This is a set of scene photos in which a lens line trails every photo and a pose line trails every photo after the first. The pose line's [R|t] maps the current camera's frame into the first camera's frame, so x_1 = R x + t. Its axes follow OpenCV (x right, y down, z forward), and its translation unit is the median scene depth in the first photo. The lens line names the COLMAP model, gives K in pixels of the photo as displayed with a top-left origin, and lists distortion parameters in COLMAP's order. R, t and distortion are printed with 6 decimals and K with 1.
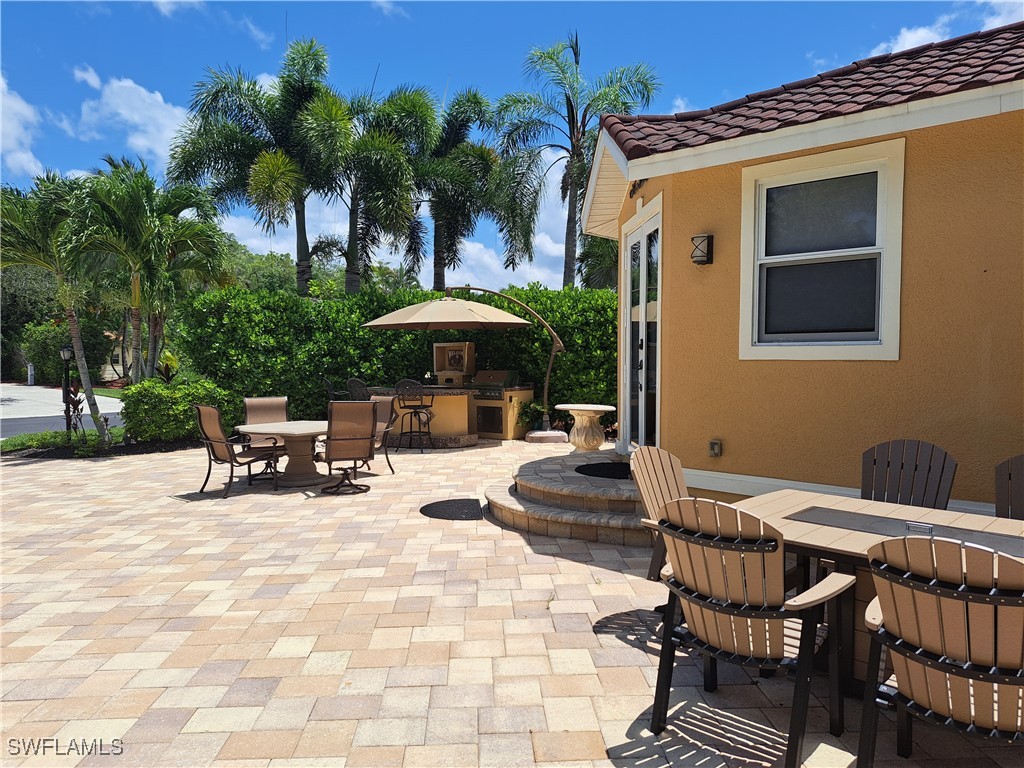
lens RADIAL K [[729.2, 0, 506.7], [0, 729.2, 388.7], [0, 0, 1]] dist [0.062877, -0.067179]
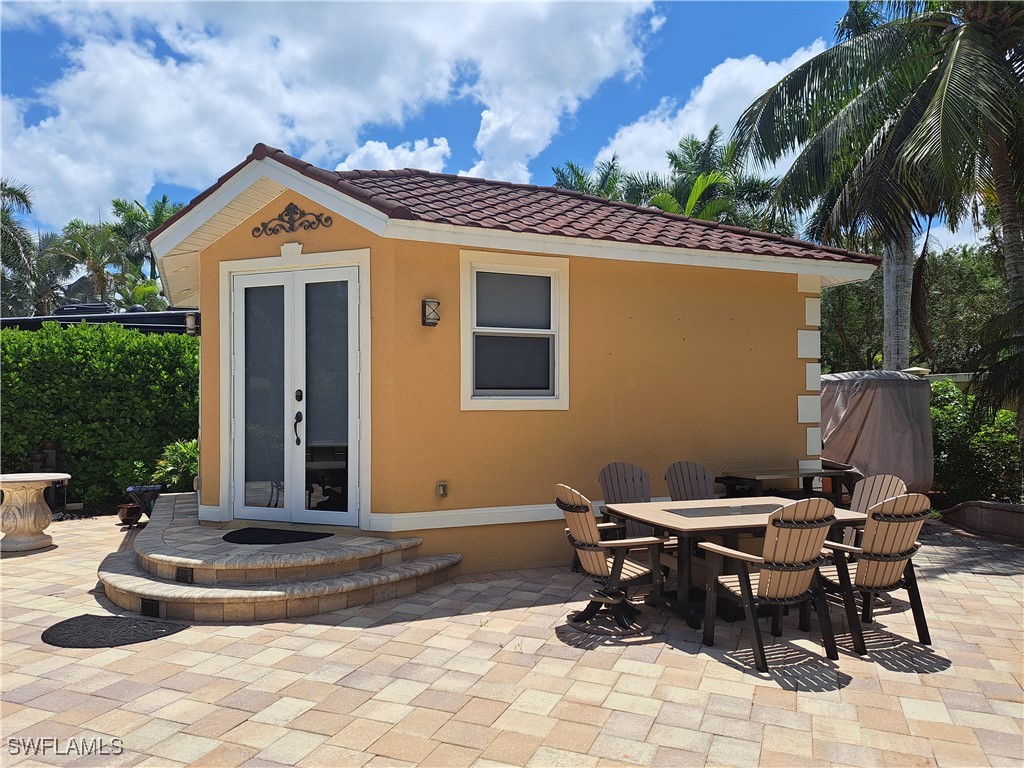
lens RADIAL K [[729.2, 0, 508.5], [0, 729.2, 385.8], [0, 0, 1]] dist [0.062877, -0.067179]
pose [[0.422512, 0.023159, 0.906061, -0.530295], [0.044887, 0.997912, -0.046439, -0.016314], [-0.905245, 0.060292, 0.420590, 0.331052]]
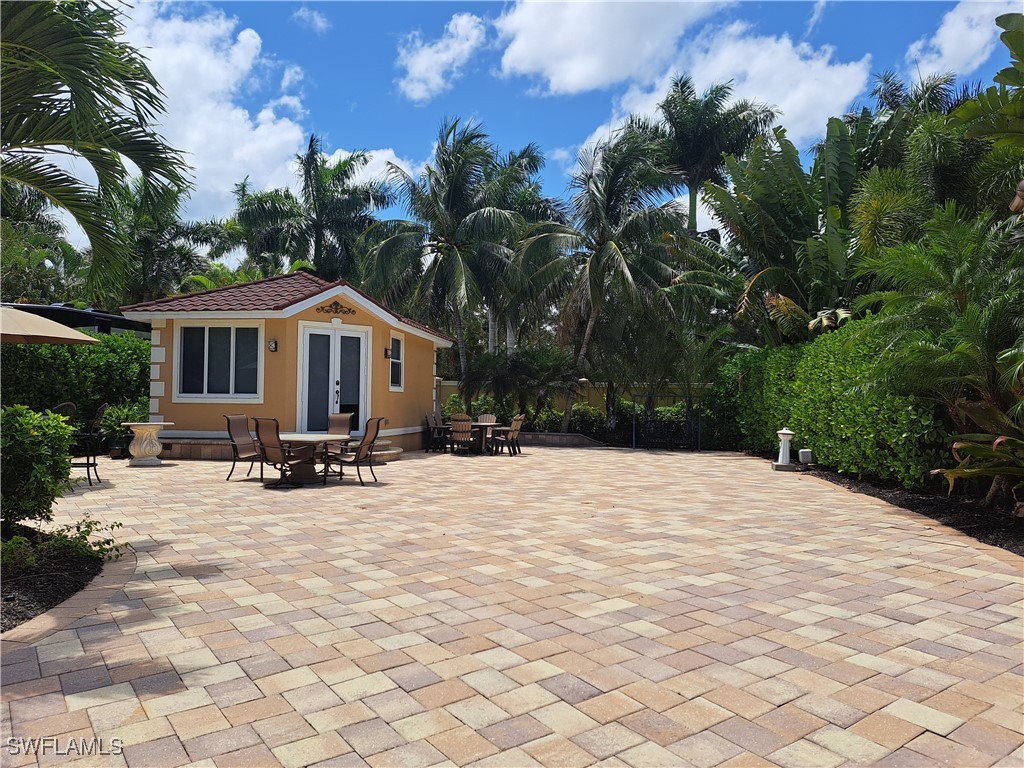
lens RADIAL K [[729.2, 0, 506.5], [0, 729.2, 390.6], [0, 0, 1]] dist [0.062877, -0.067179]
pose [[-0.557275, 0.014989, 0.830192, -1.860581], [0.033544, 0.999427, 0.004473, -0.028627], [-0.829650, 0.030341, -0.557459, 1.725830]]
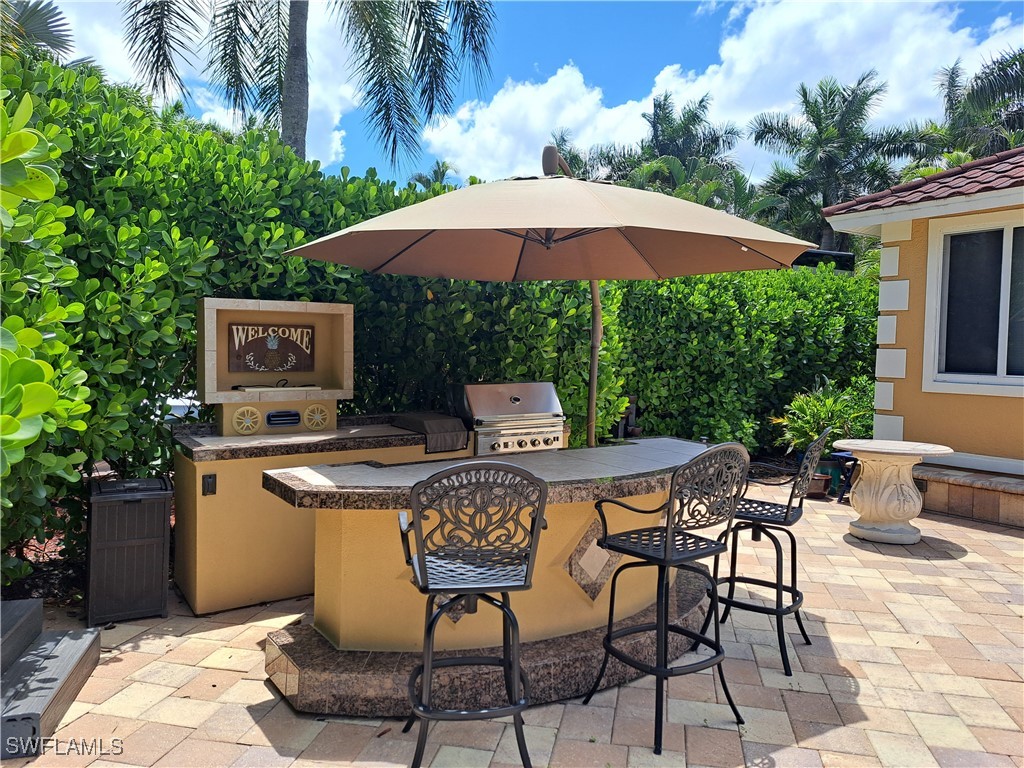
lens RADIAL K [[729.2, 0, 505.6], [0, 729.2, 383.8], [0, 0, 1]] dist [0.062877, -0.067179]
pose [[0.248257, -0.034317, 0.968086, -0.747861], [0.029043, 0.999187, 0.027971, -0.073692], [-0.968259, 0.021172, 0.249052, 1.655699]]
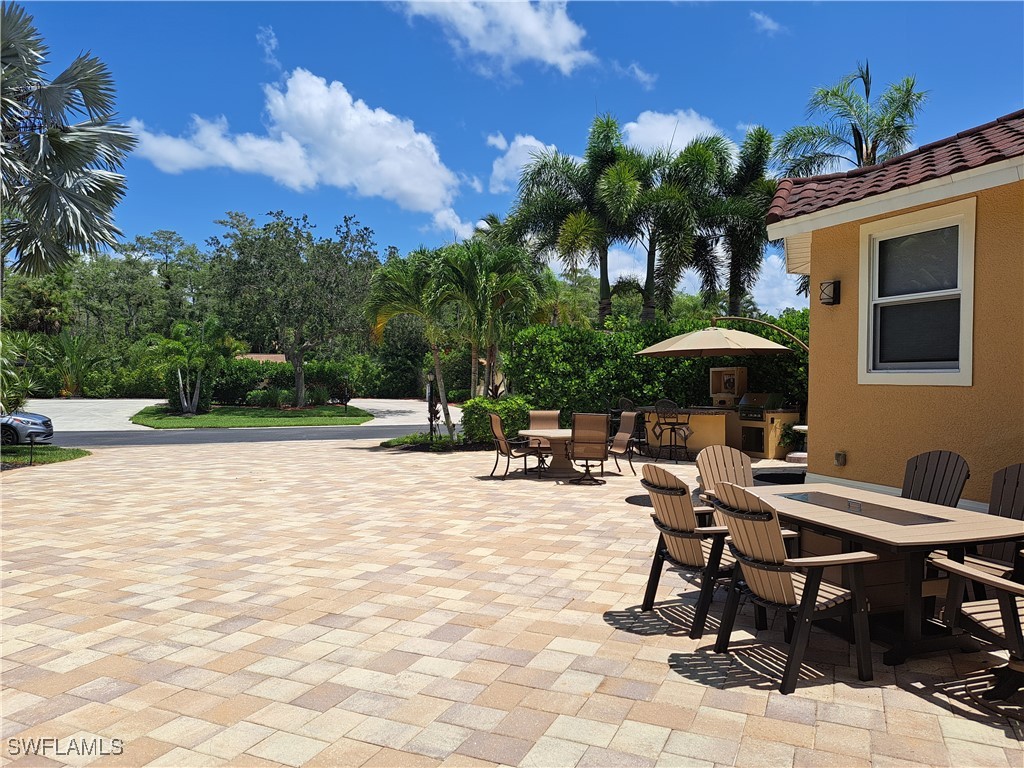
lens RADIAL K [[729.2, 0, 508.0], [0, 729.2, 393.2], [0, 0, 1]] dist [0.062877, -0.067179]
pose [[0.888384, 0.016323, -0.458810, 0.272205], [-0.028363, 0.999410, -0.019364, 0.010450], [0.458224, 0.030215, 0.888323, -0.240942]]
